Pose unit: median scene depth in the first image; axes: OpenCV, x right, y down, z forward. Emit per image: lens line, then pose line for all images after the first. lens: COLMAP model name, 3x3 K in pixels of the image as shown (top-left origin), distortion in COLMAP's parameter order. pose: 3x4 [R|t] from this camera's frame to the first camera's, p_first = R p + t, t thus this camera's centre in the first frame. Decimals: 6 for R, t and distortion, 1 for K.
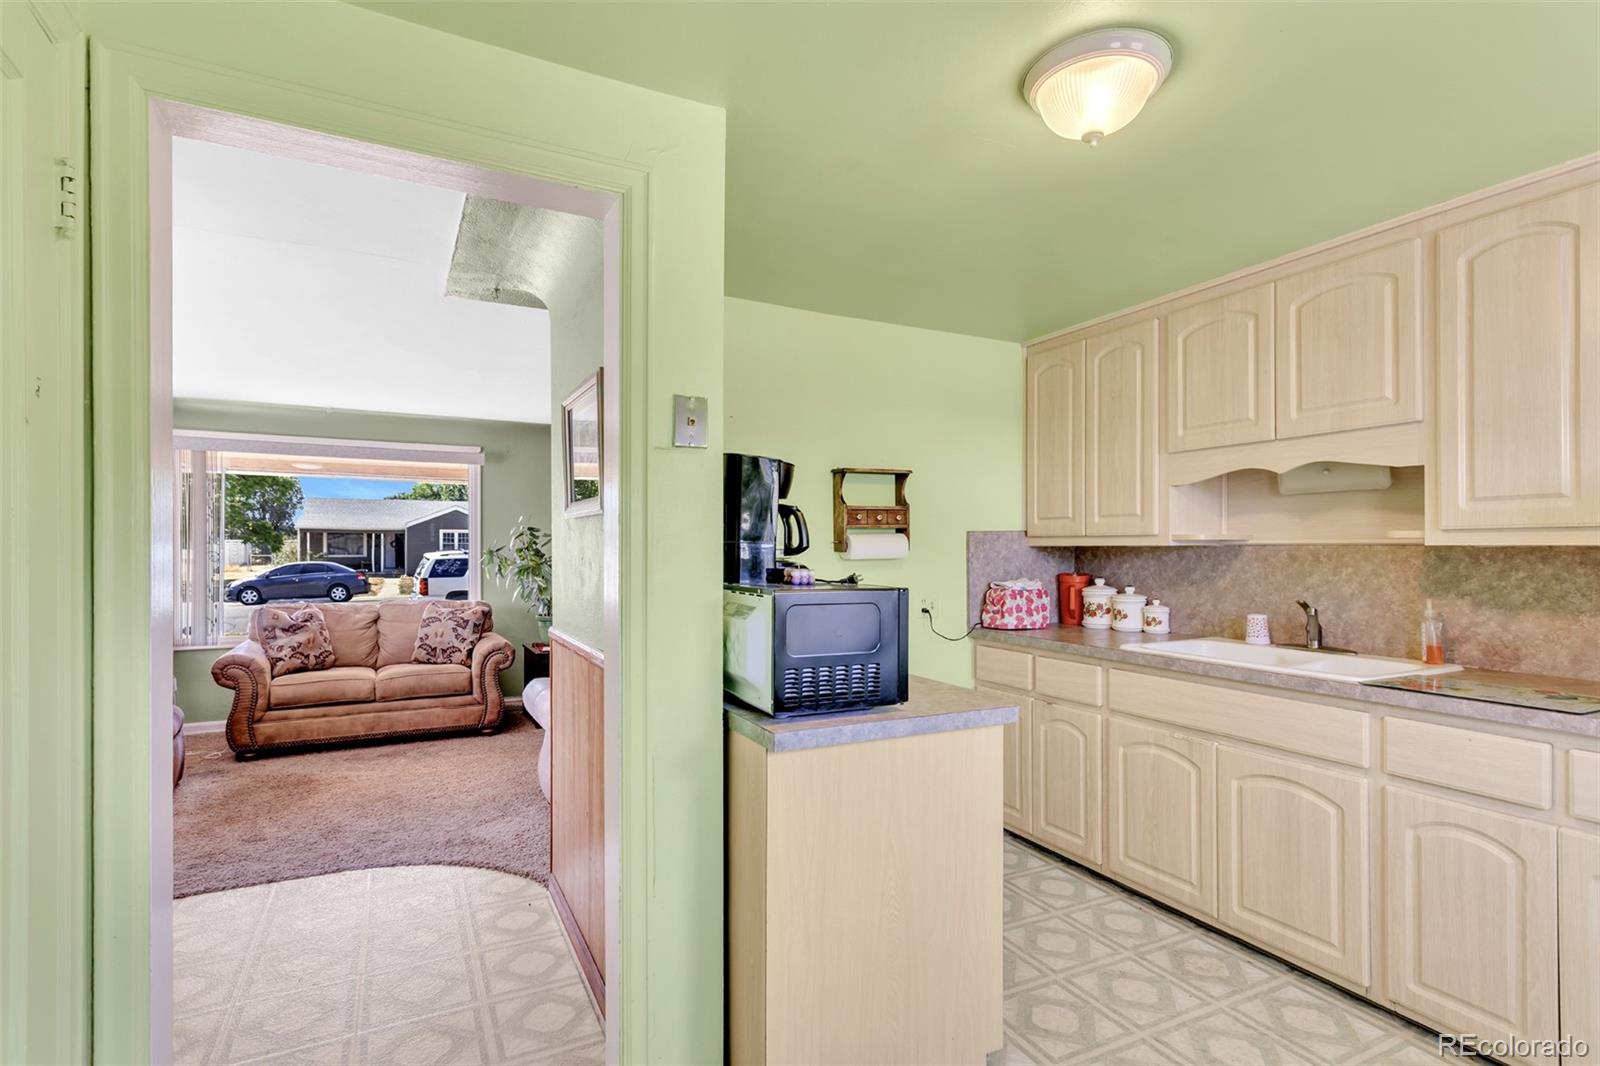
lens RADIAL K [[784.9, 0, 803.6], [0, 784.9, 543.1], [0, 0, 1]] dist [0.013728, -0.000256]
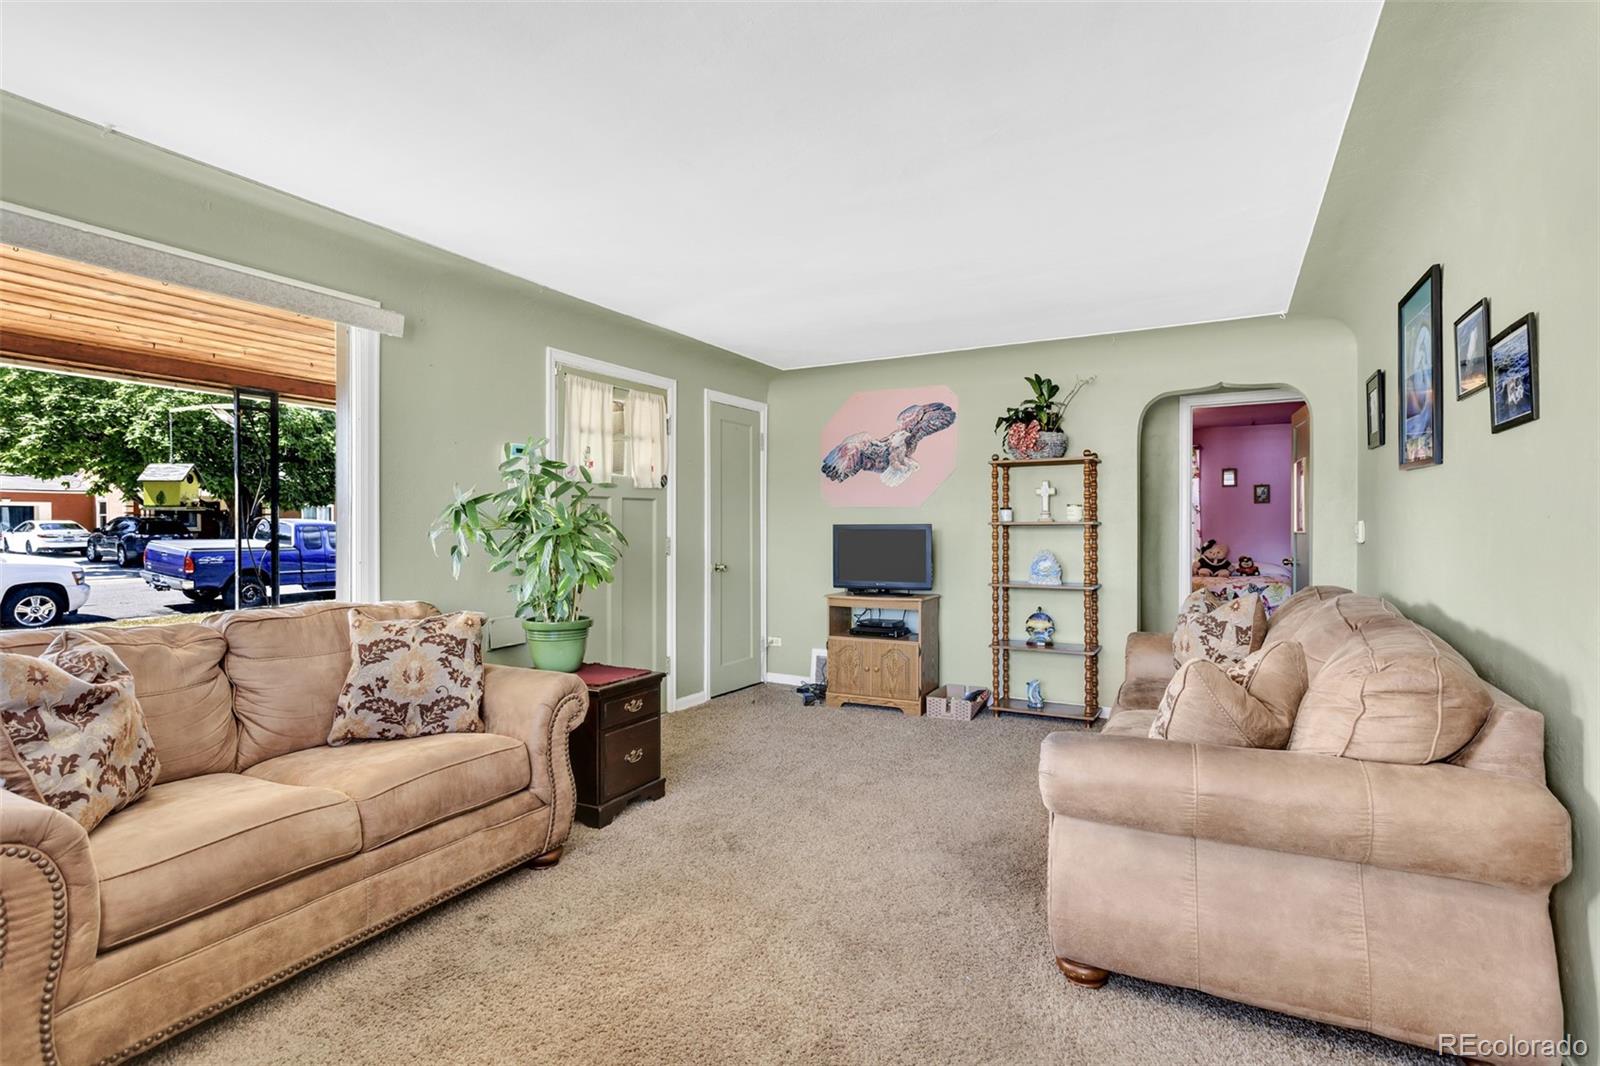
lens RADIAL K [[779.2, 0, 795.0], [0, 779.2, 528.4], [0, 0, 1]] dist [0.011334, 0.000414]
pose [[0.824970, -0.006149, 0.565143, -0.297907], [0.002961, 0.999974, 0.006559, 0.014258], [-0.565168, -0.003738, 0.824967, 0.268213]]
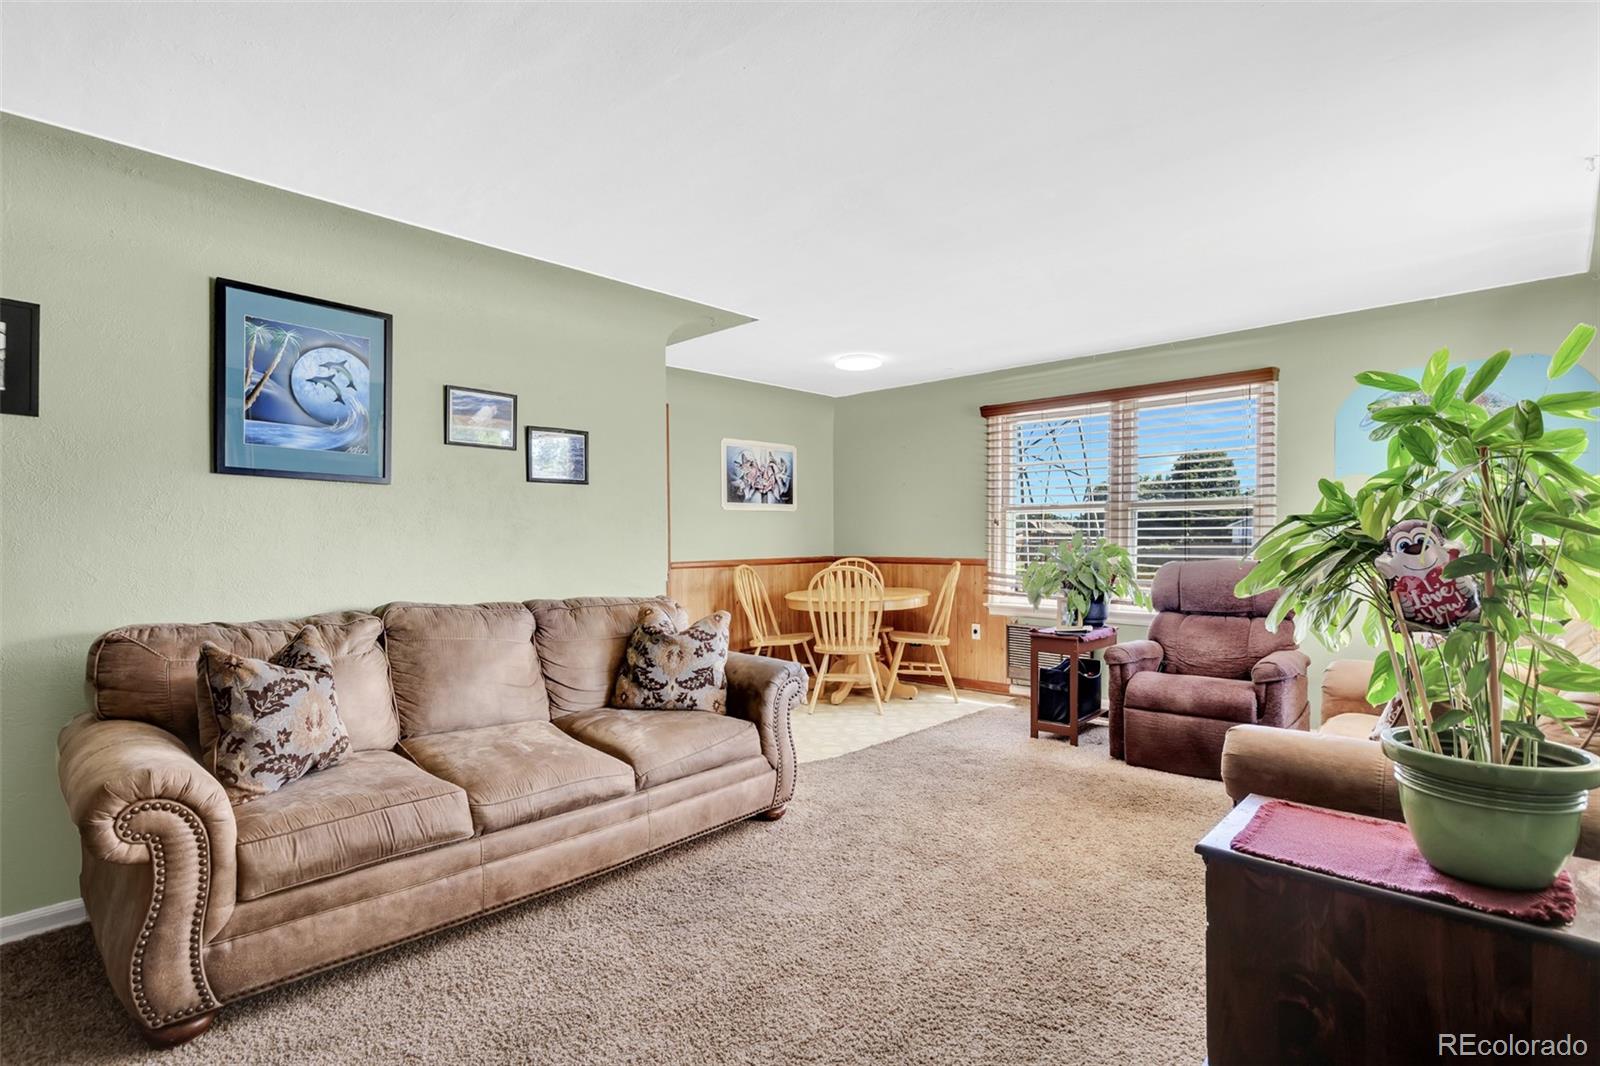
lens RADIAL K [[784.9, 0, 803.6], [0, 784.9, 543.1], [0, 0, 1]] dist [0.013728, -0.000256]
pose [[-0.938391, 0.000374, -0.345576, -0.025087], [0.002704, 0.999977, -0.006261, 0.021705], [0.345566, -0.006810, -0.938370, 0.692753]]
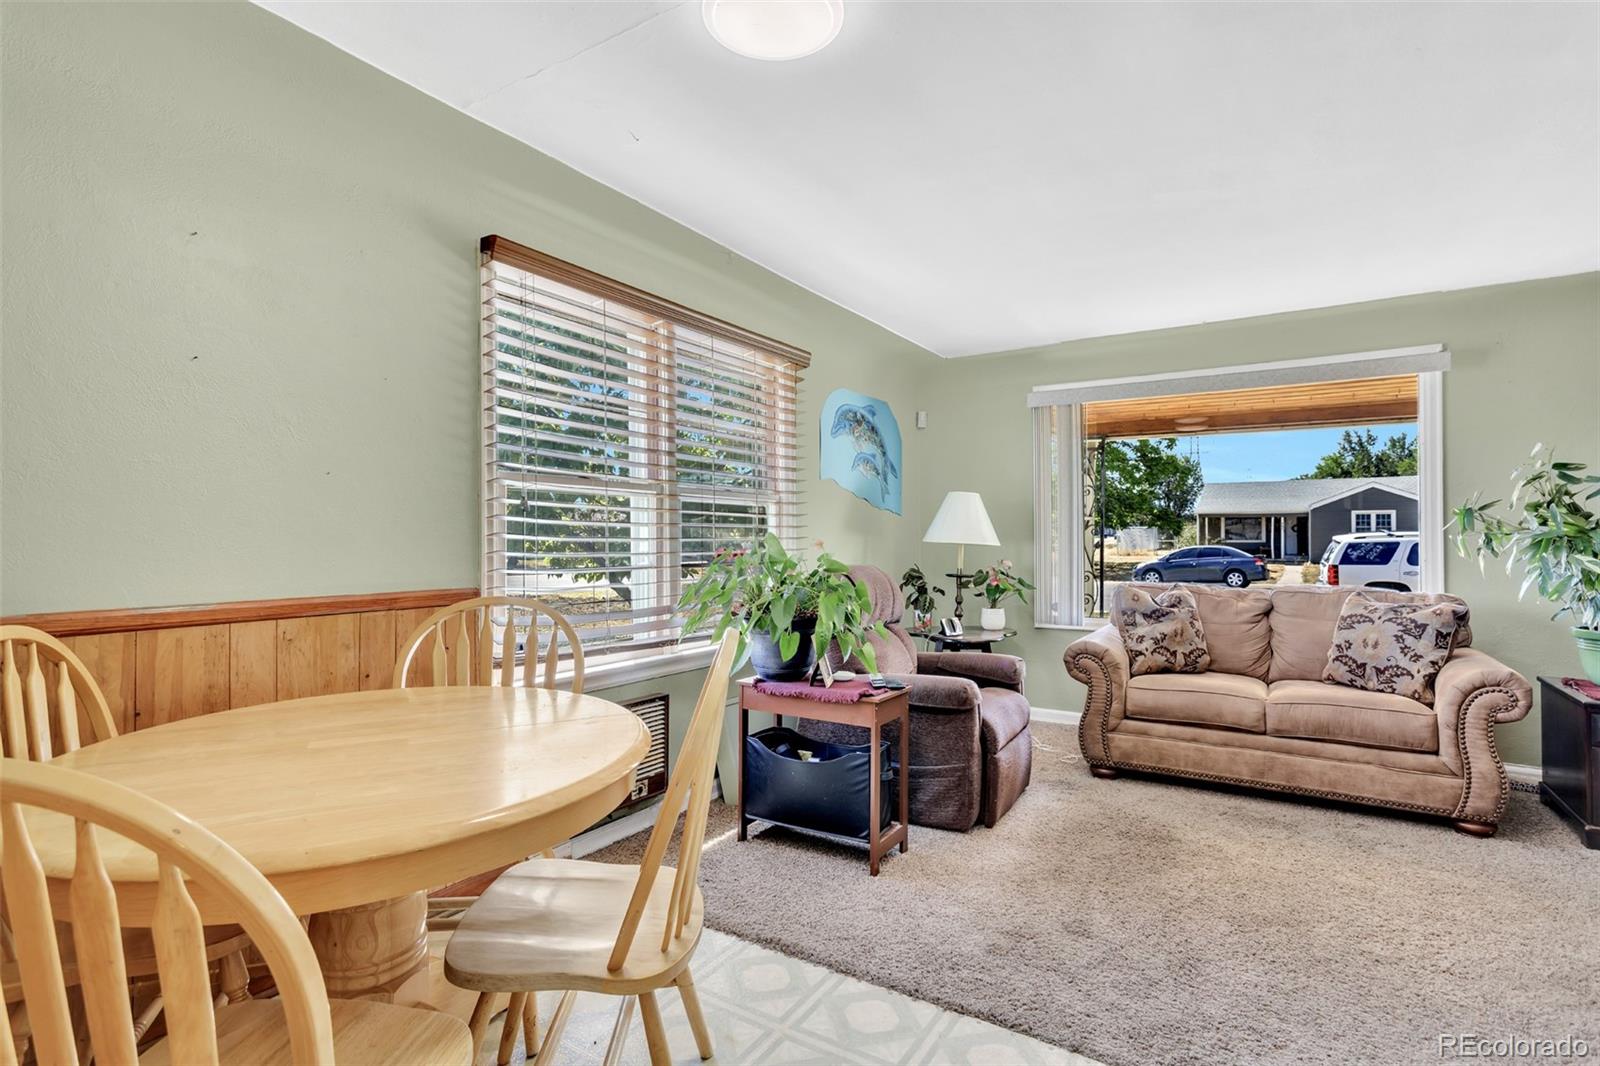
lens RADIAL K [[784.9, 0, 803.6], [0, 784.9, 543.1], [0, 0, 1]] dist [0.013728, -0.000256]
pose [[0.508455, 0.003398, -0.861082, -0.084193], [0.009761, 0.999905, 0.009710, 0.014463], [0.861033, -0.013342, 0.508374, 0.163795]]
